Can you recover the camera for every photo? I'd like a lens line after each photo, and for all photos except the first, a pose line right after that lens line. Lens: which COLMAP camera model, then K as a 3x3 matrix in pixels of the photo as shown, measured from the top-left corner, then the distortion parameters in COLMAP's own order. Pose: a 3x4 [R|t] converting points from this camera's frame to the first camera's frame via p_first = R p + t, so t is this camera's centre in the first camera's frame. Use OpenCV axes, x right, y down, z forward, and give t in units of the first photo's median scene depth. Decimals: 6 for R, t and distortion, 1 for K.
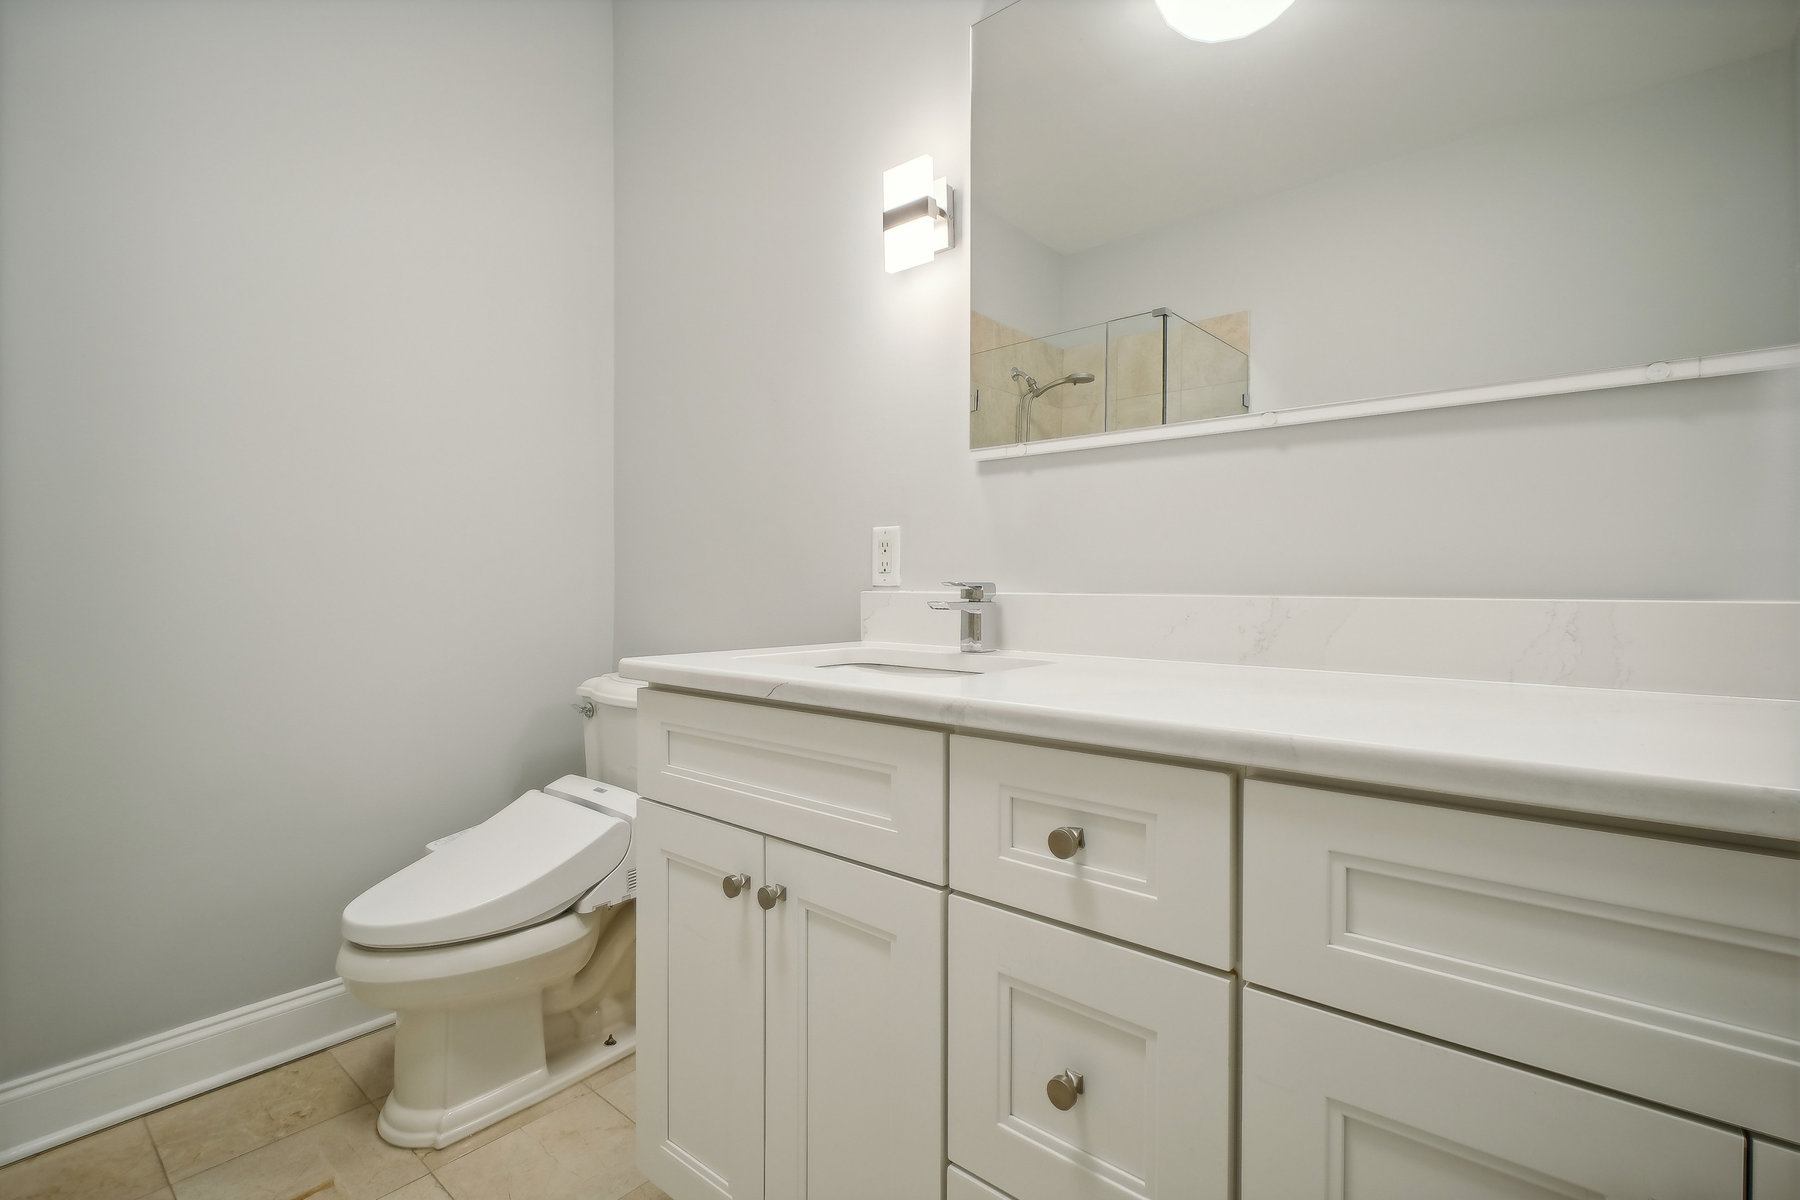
lens RADIAL K [[822.7, 0, 924.2], [0, 822.7, 582.9], [0, 0, 1]] dist [-0.010194, -0.000072]
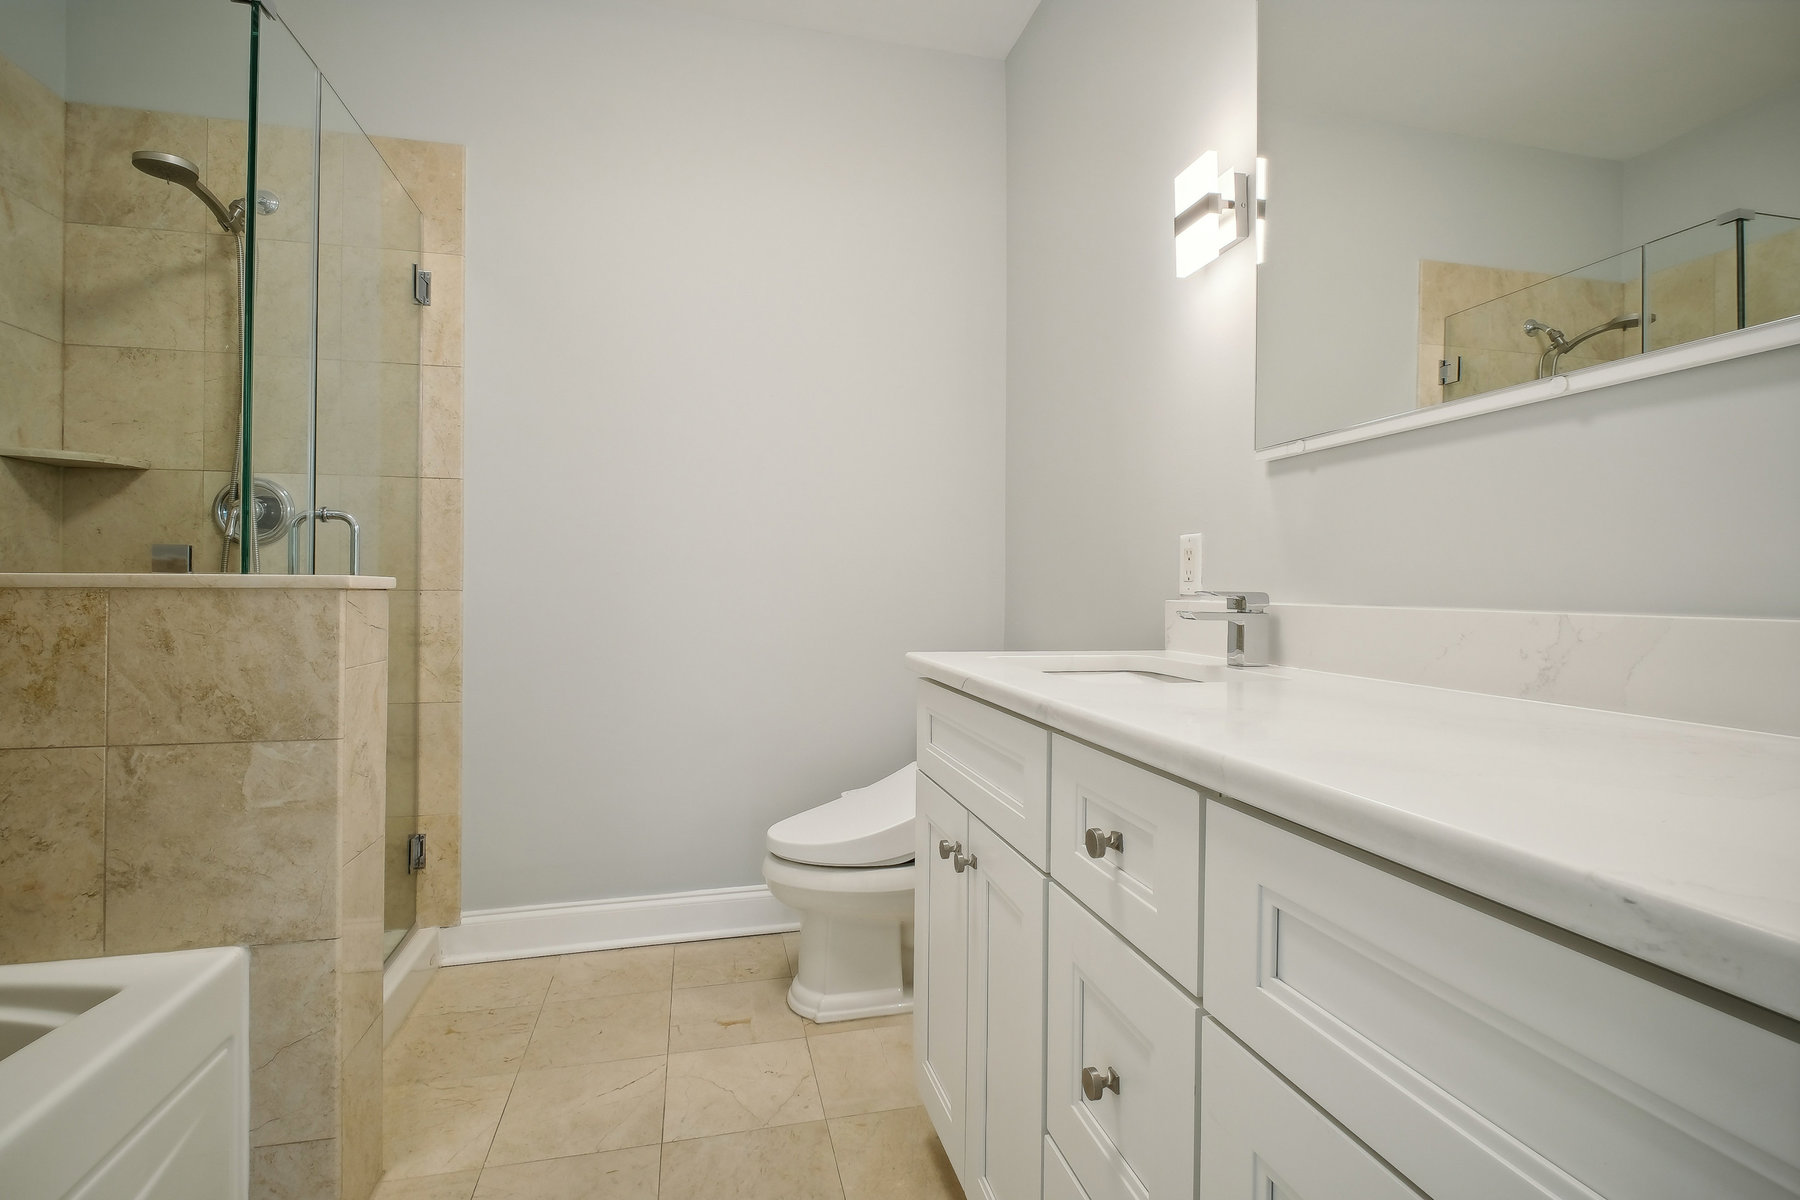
lens RADIAL K [[836.0, 0, 906.0], [0, 836.0, 580.0], [0, 0, 1]] dist [-0.004168, -0.000528]
pose [[0.807391, -0.000883, -0.590015, 0.298750], [-0.005417, 0.999946, -0.008909, -0.003550], [0.589991, 0.010389, 0.807343, -0.002066]]
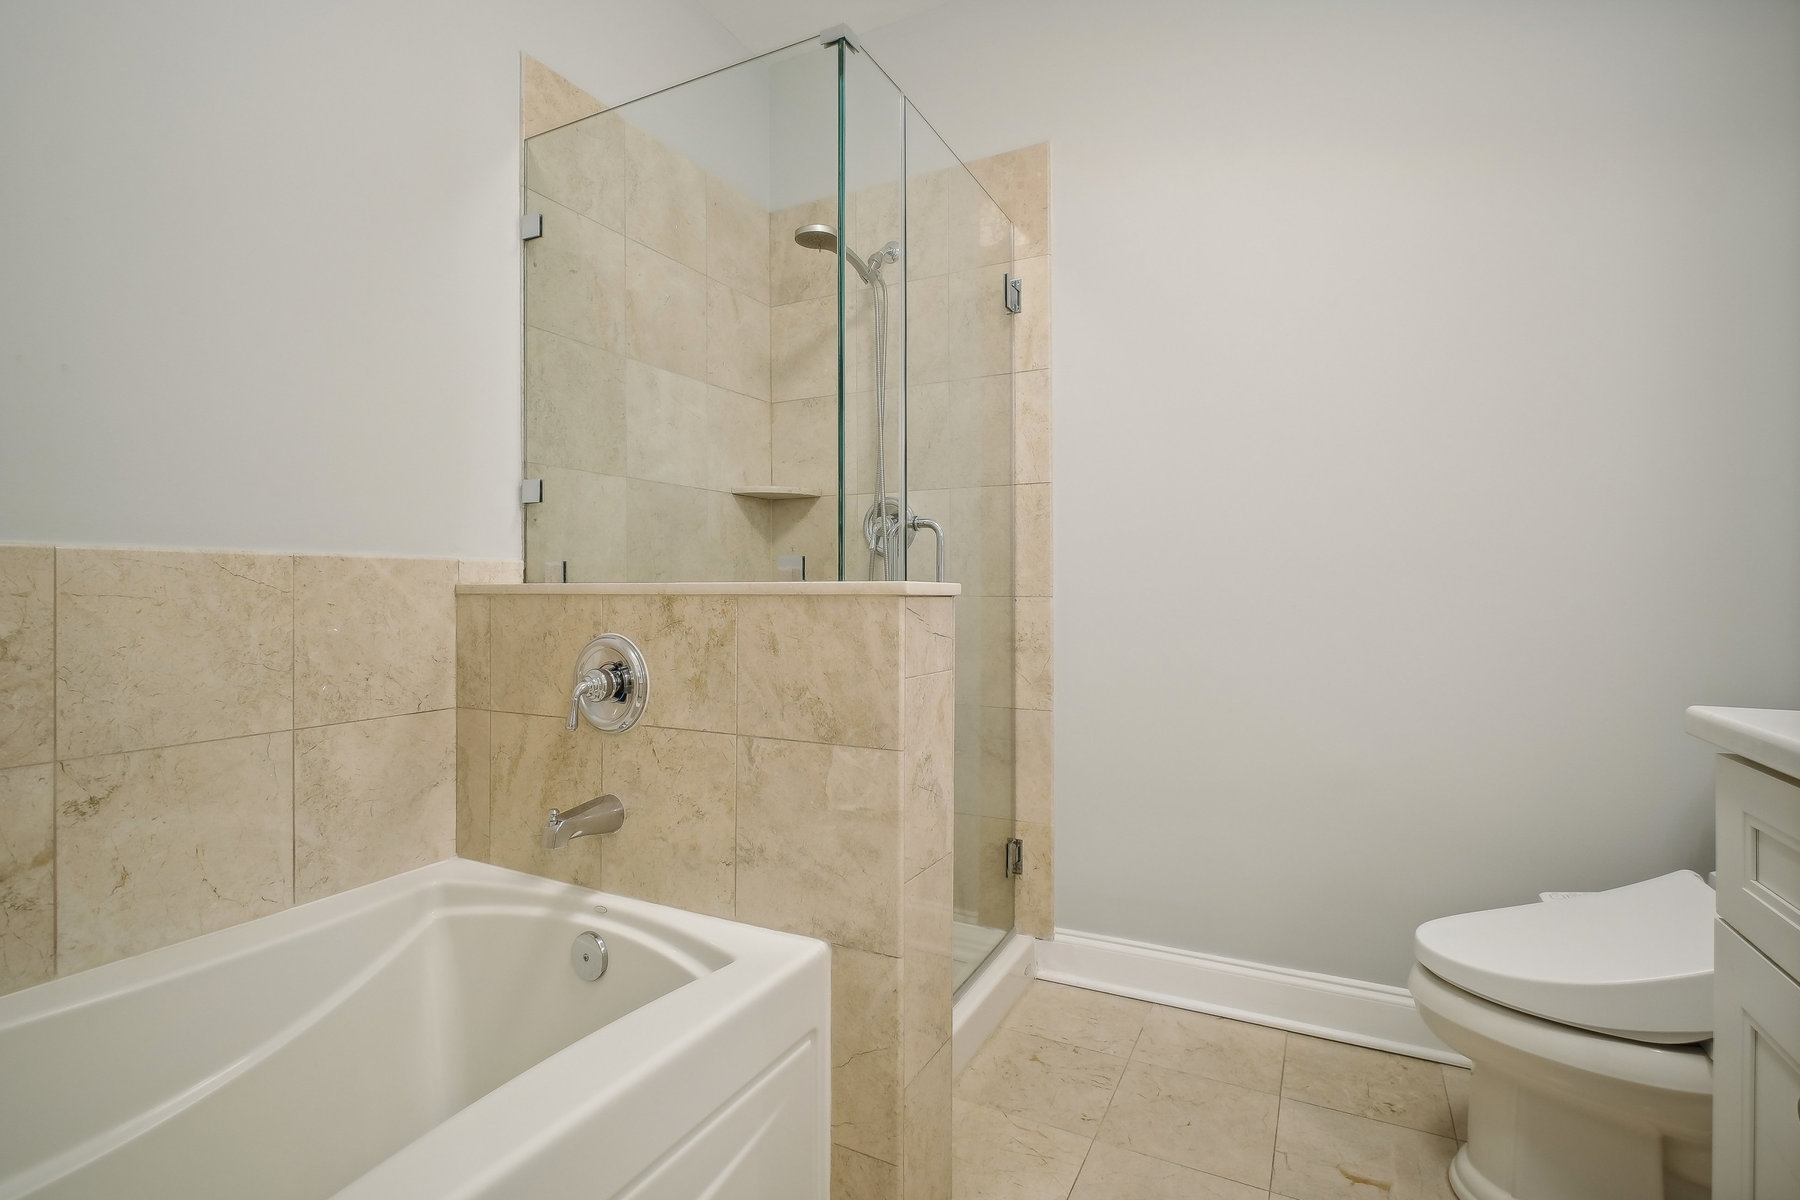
lens RADIAL K [[836.0, 0, 906.0], [0, 836.0, 580.0], [0, 0, 1]] dist [-0.004168, -0.000528]
pose [[0.223255, -0.012127, -0.974685, 0.140410], [-0.001502, 0.999917, -0.012785, -0.003657], [0.974759, 0.004318, 0.223219, 0.162544]]
